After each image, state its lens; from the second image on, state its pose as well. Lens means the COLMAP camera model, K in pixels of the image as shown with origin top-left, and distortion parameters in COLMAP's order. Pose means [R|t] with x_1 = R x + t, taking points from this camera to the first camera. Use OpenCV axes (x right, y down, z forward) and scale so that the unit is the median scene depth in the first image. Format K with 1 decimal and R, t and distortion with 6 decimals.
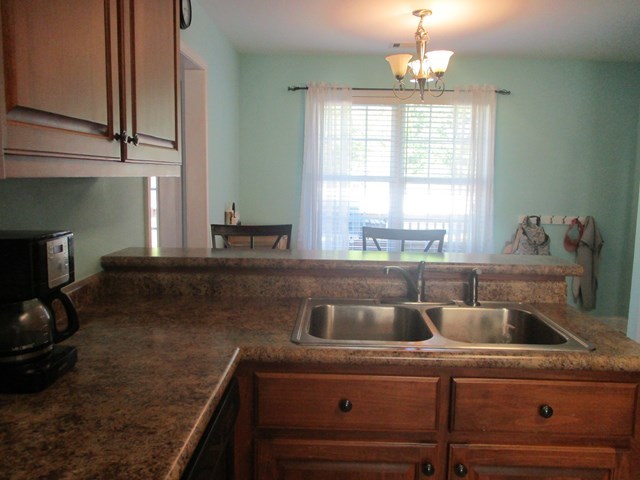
lens RADIAL K [[534.8, 0, 318.0], [0, 534.8, 238.5], [0, 0, 1]] dist [-0.002257, -0.007195]
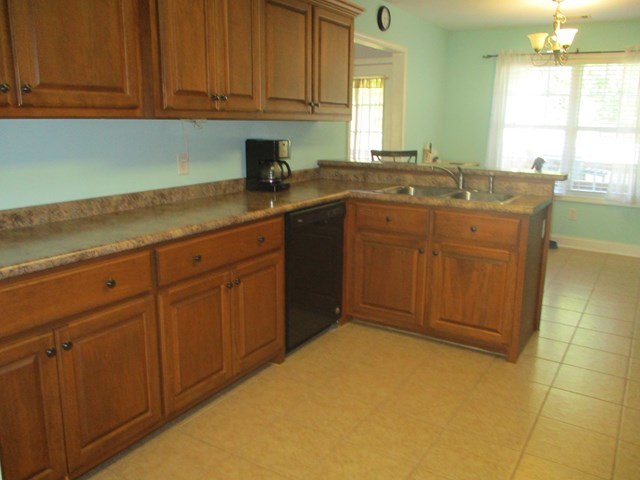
lens RADIAL K [[534.8, 0, 321.1], [0, 534.8, 240.7], [0, 0, 1]] dist [-0.002257, -0.007195]
pose [[0.873272, 0.103599, -0.476091, 0.370045], [-0.062177, 0.992840, 0.101997, 0.075239], [0.483249, -0.059469, 0.873461, -0.481384]]
